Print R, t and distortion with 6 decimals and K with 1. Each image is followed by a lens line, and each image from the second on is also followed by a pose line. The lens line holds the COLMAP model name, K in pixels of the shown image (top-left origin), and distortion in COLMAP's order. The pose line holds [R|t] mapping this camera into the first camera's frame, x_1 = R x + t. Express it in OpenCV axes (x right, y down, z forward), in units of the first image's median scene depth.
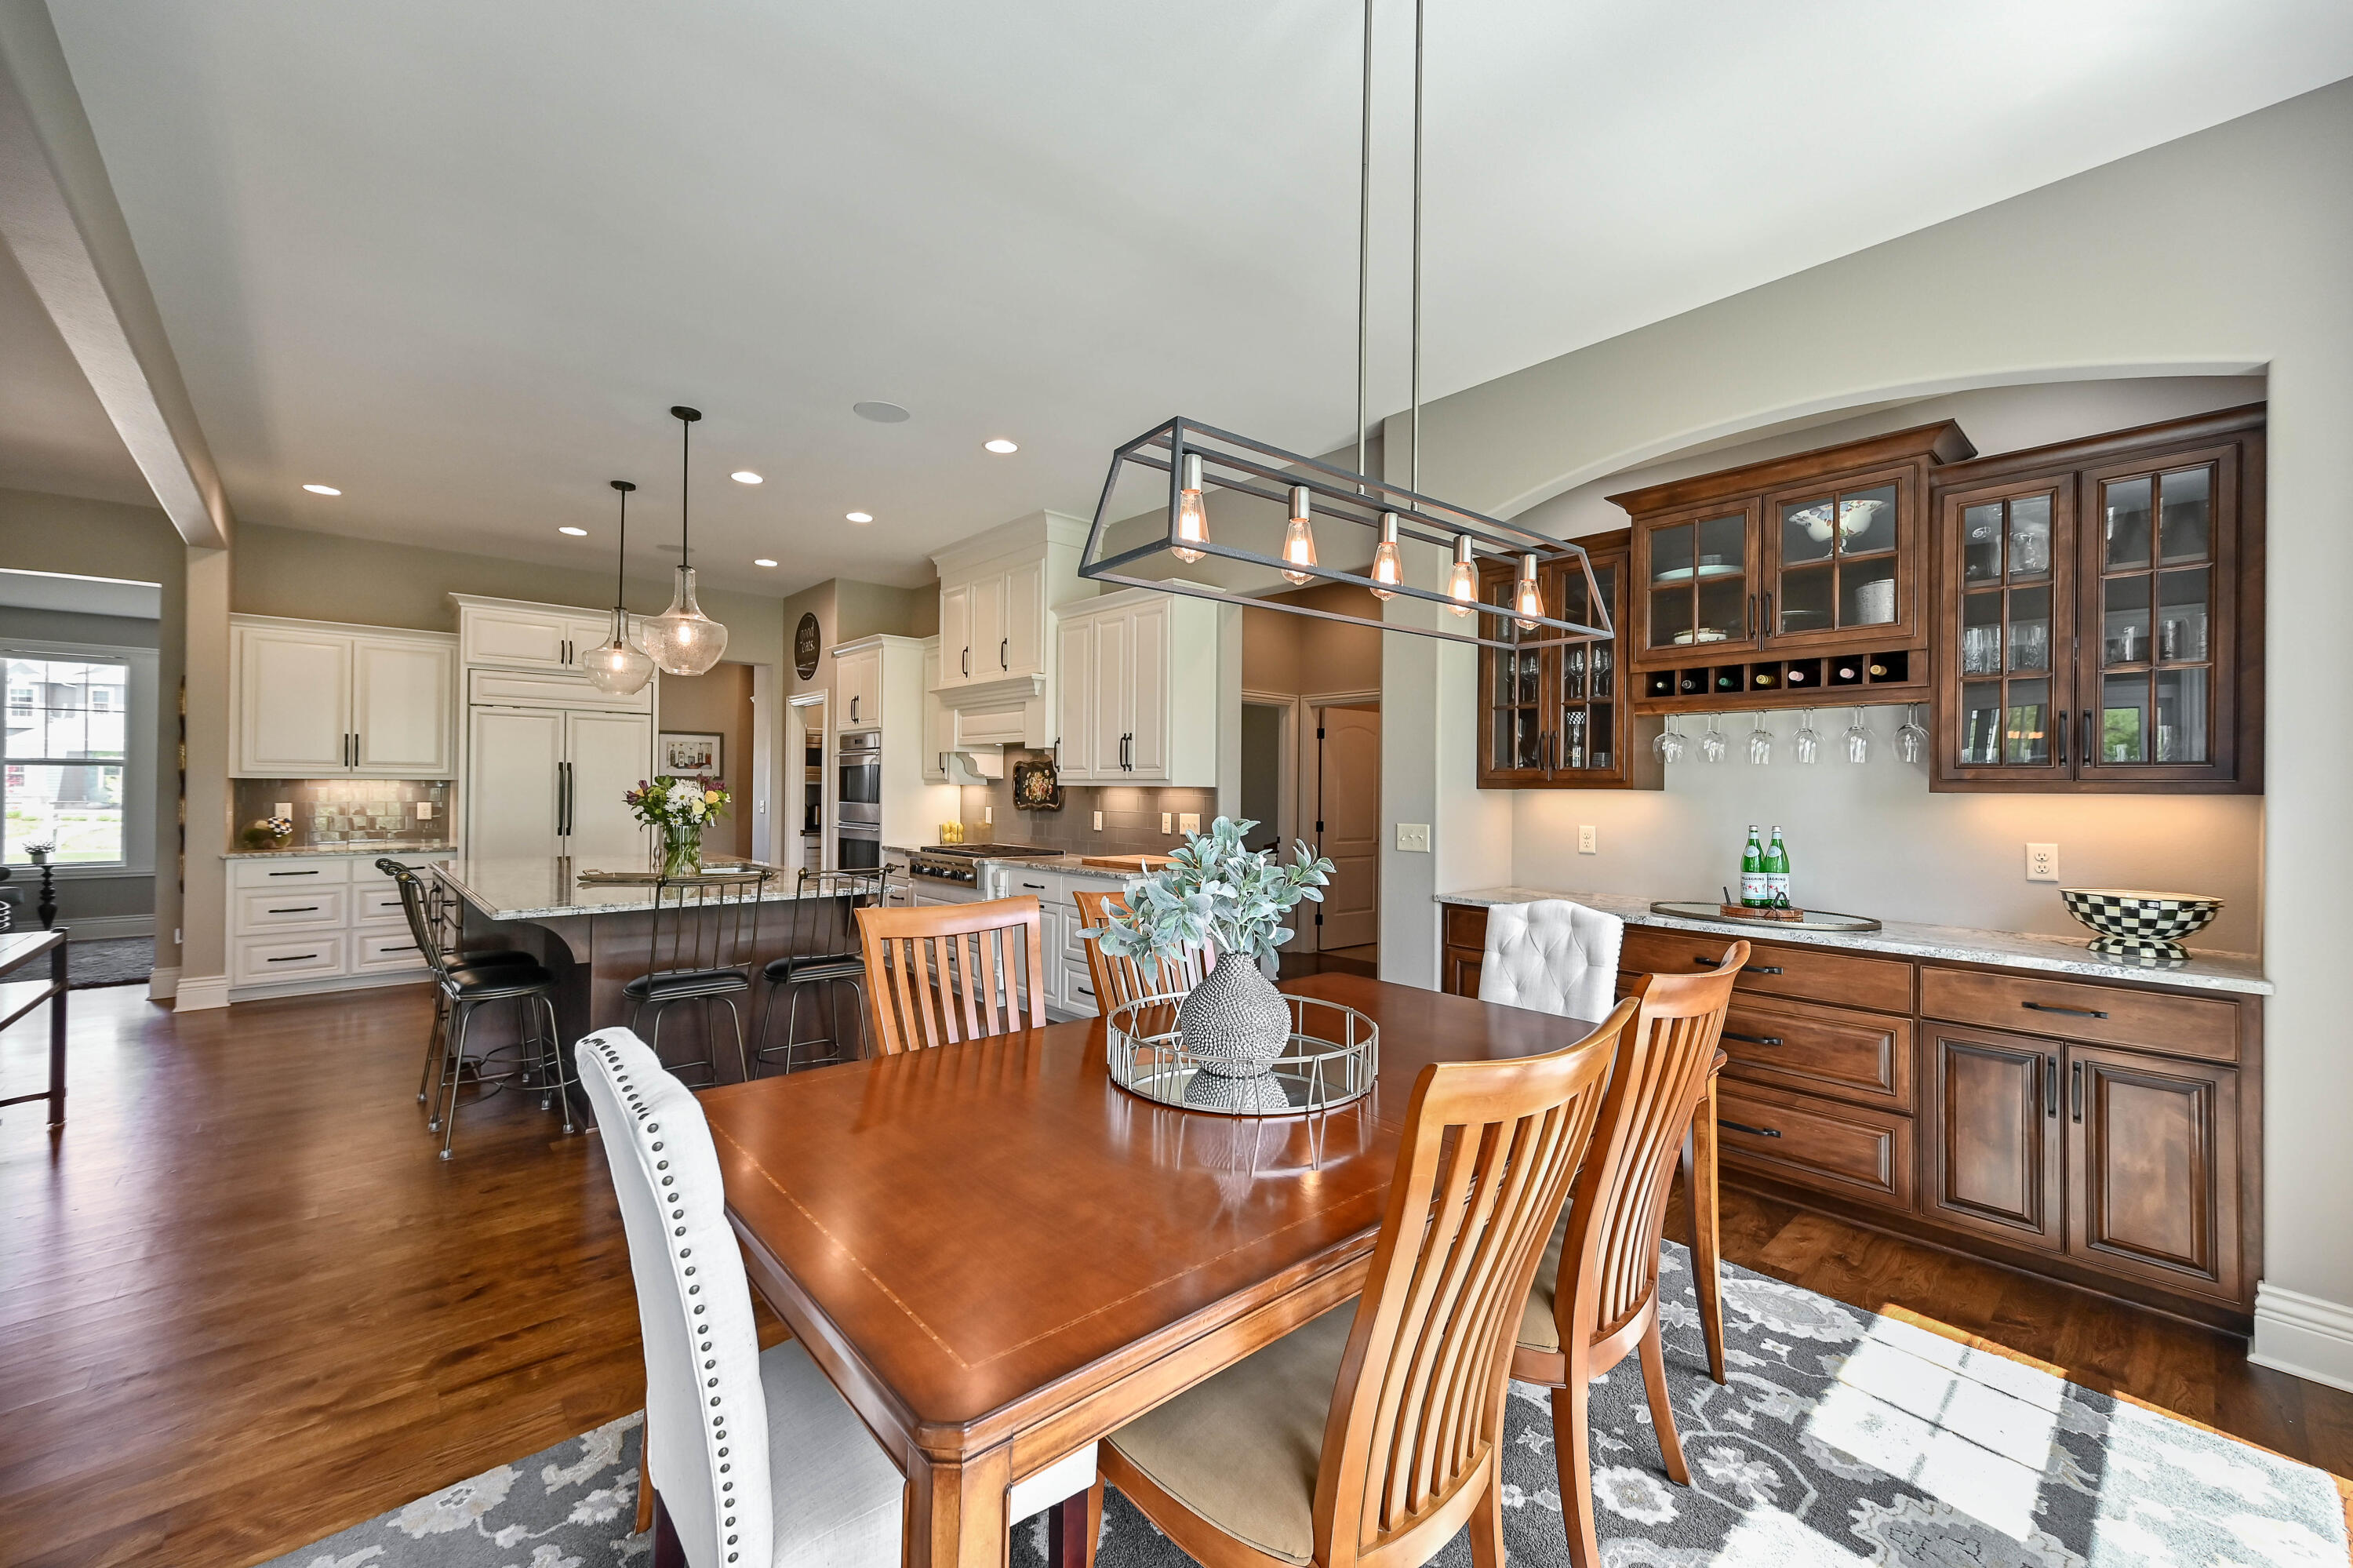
lens RADIAL K [[945.2, 0, 1171.2], [0, 945.2, 785.4], [0, 0, 1]] dist [0.000581, 0.000050]
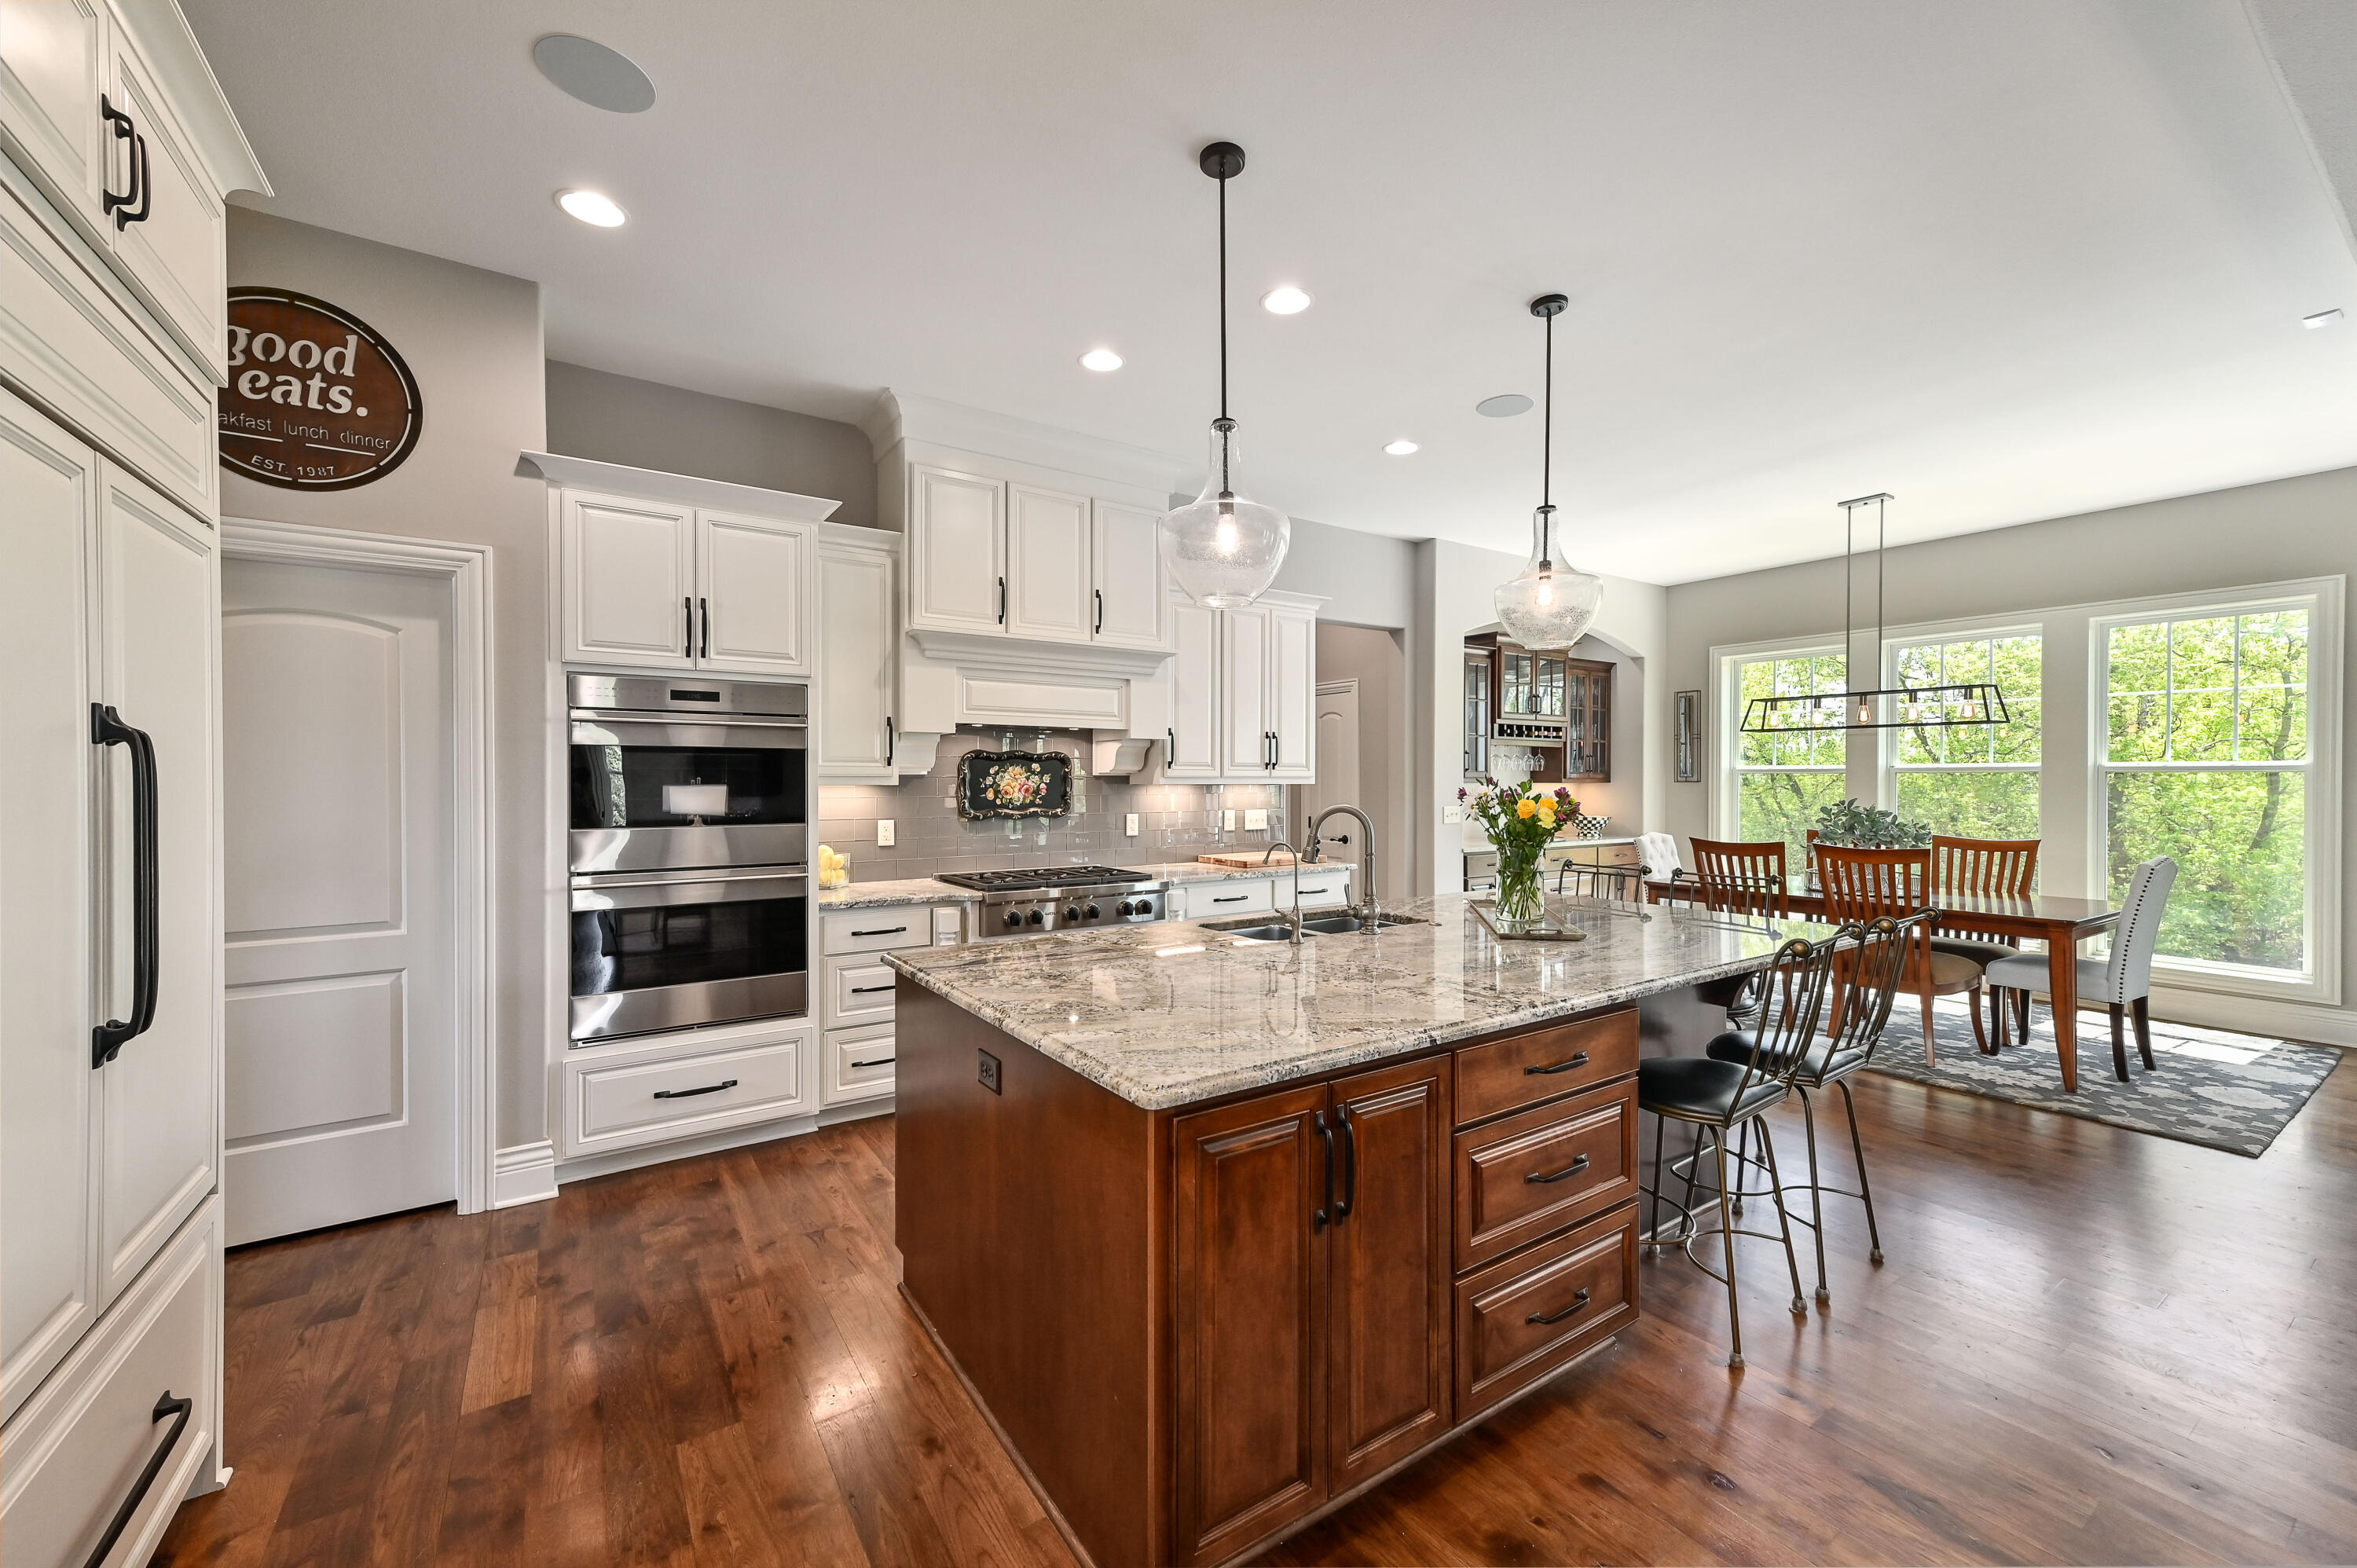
lens RADIAL K [[946.7, 0, 1173.2], [0, 946.7, 785.4], [0, 0, 1]] dist [0.000581, 0.000050]
pose [[0.130370, -0.015049, 0.991351, -0.869475], [-0.006076, 0.999854, 0.015977, -0.011774], [-0.991447, -0.008106, 0.130260, 0.791903]]
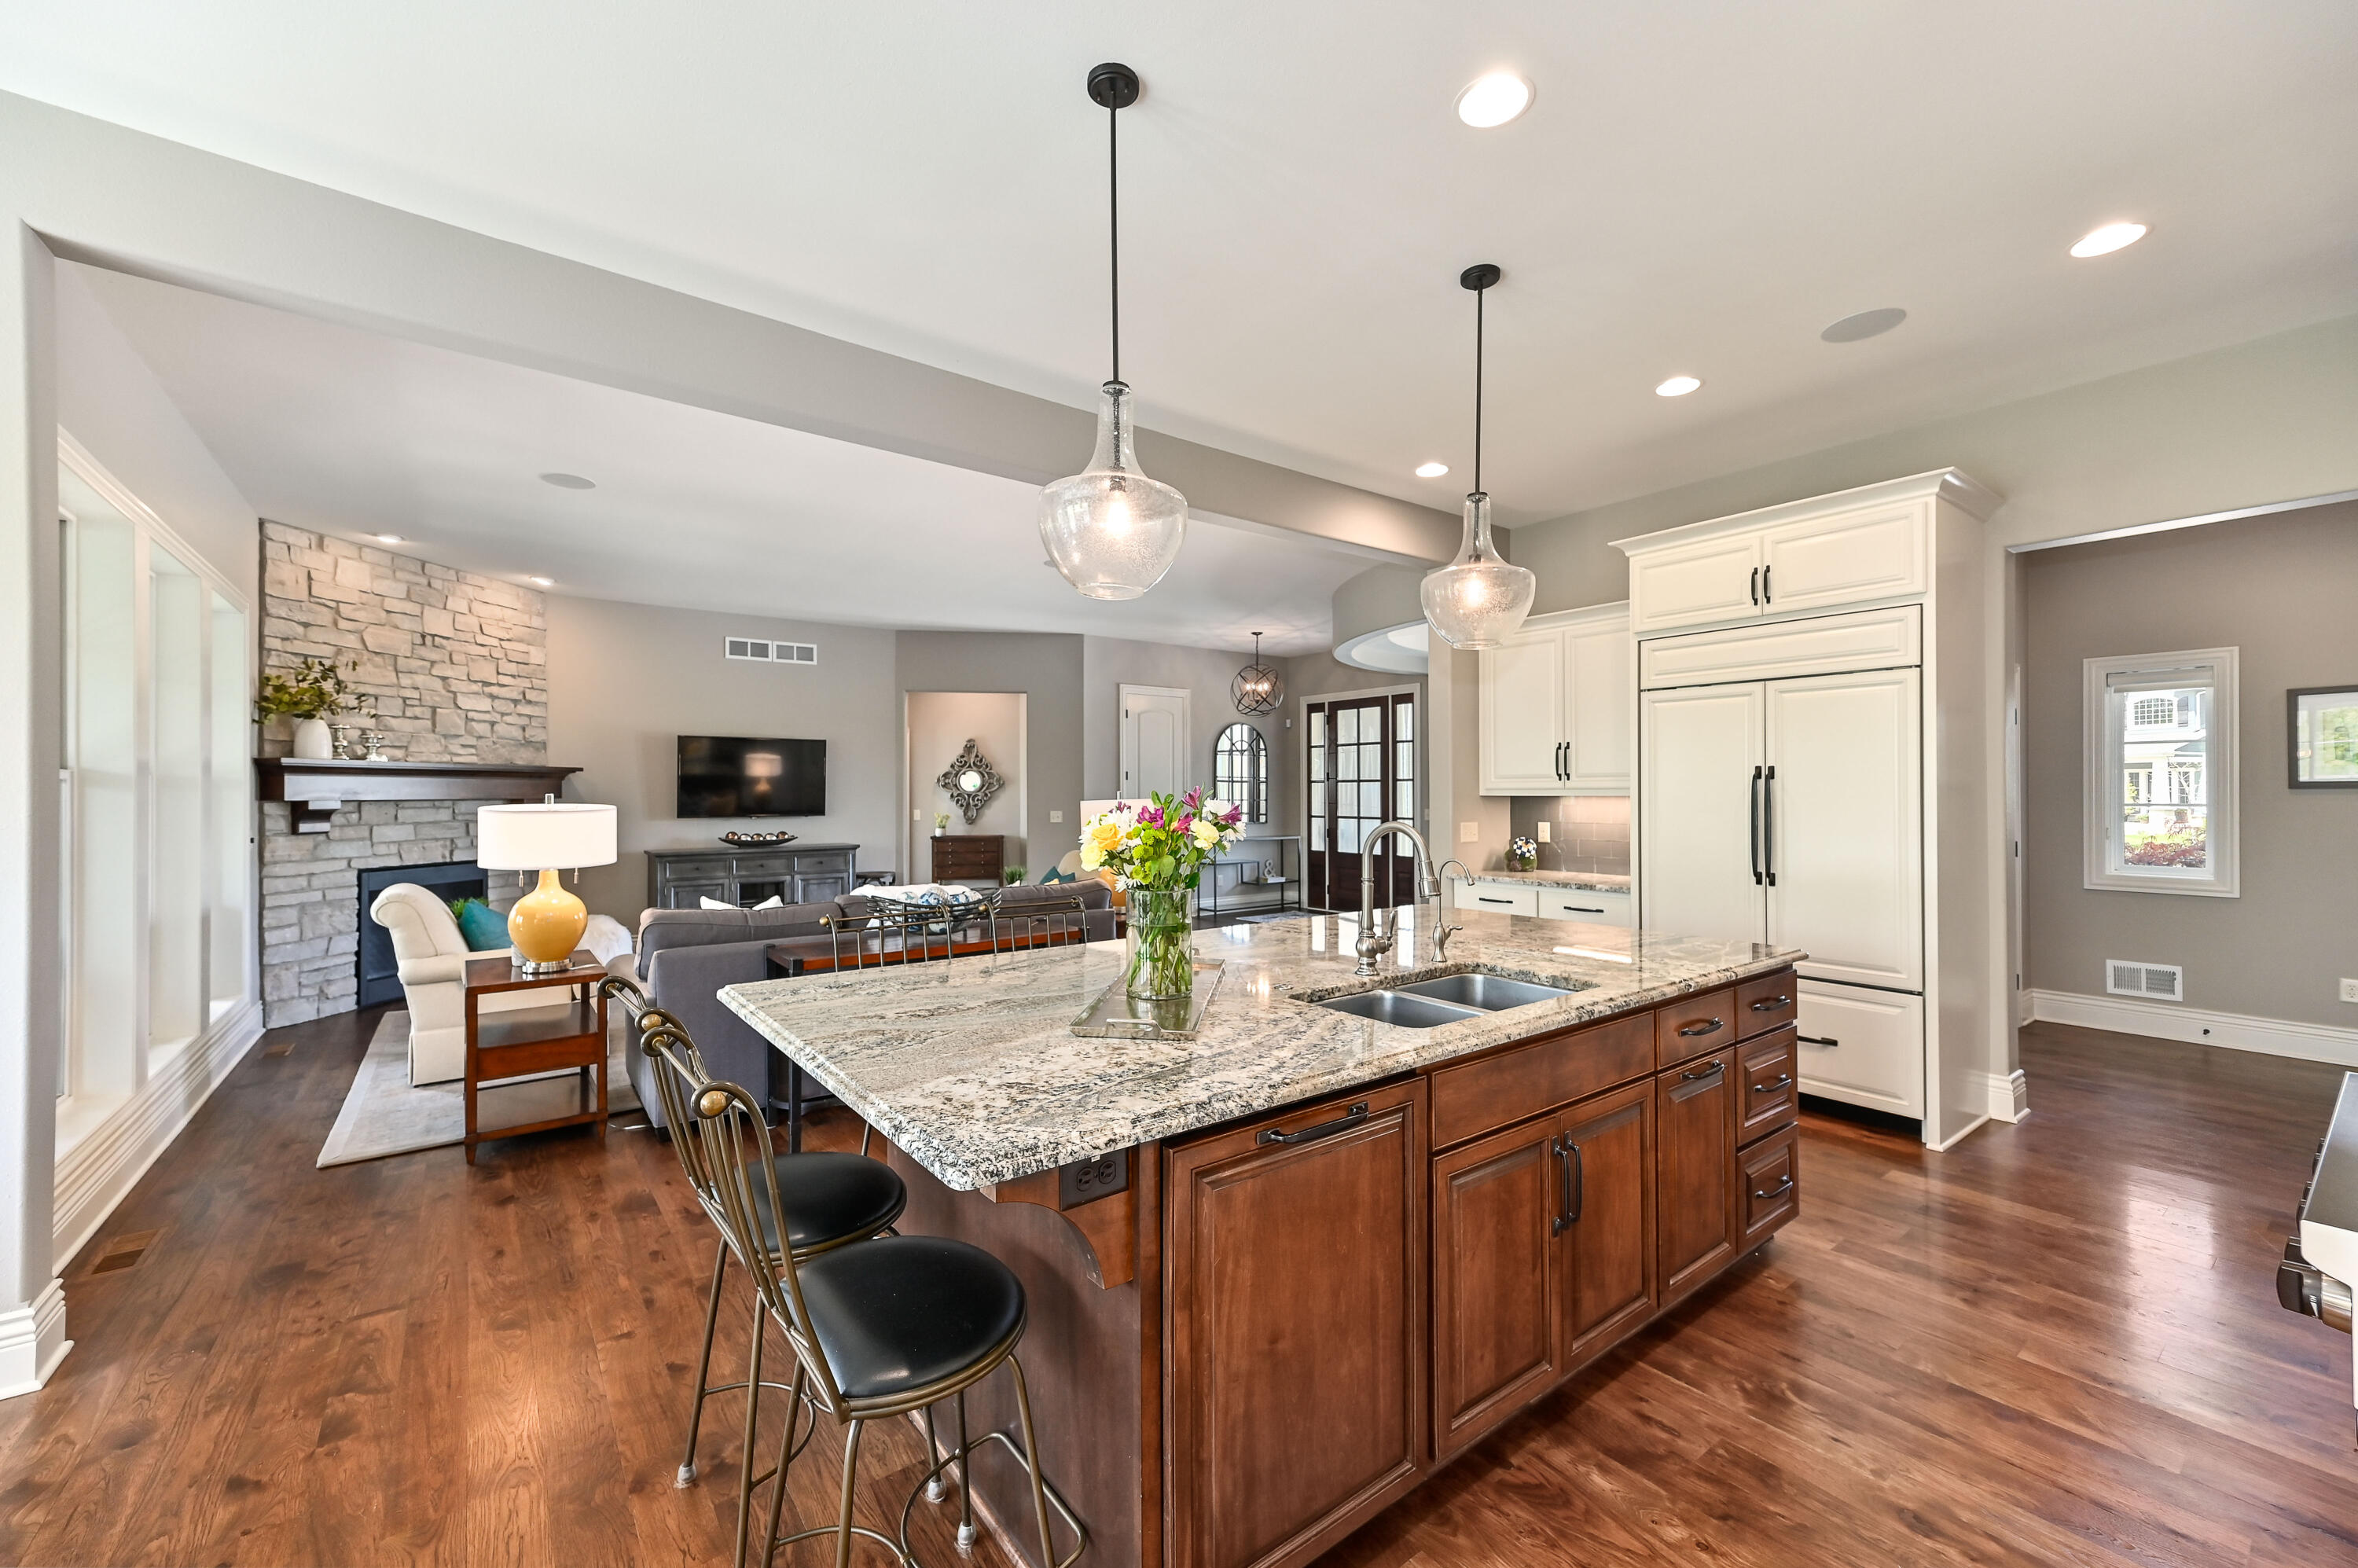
lens RADIAL K [[947.2, 0, 1173.7], [0, 947.2, 785.4], [0, 0, 1]] dist [0.000581, 0.000050]
pose [[-0.061430, -0.013449, -0.998021, -0.009267], [0.008056, 0.999870, -0.013969, -0.007031], [0.998079, -0.008898, -0.061314, 0.702299]]
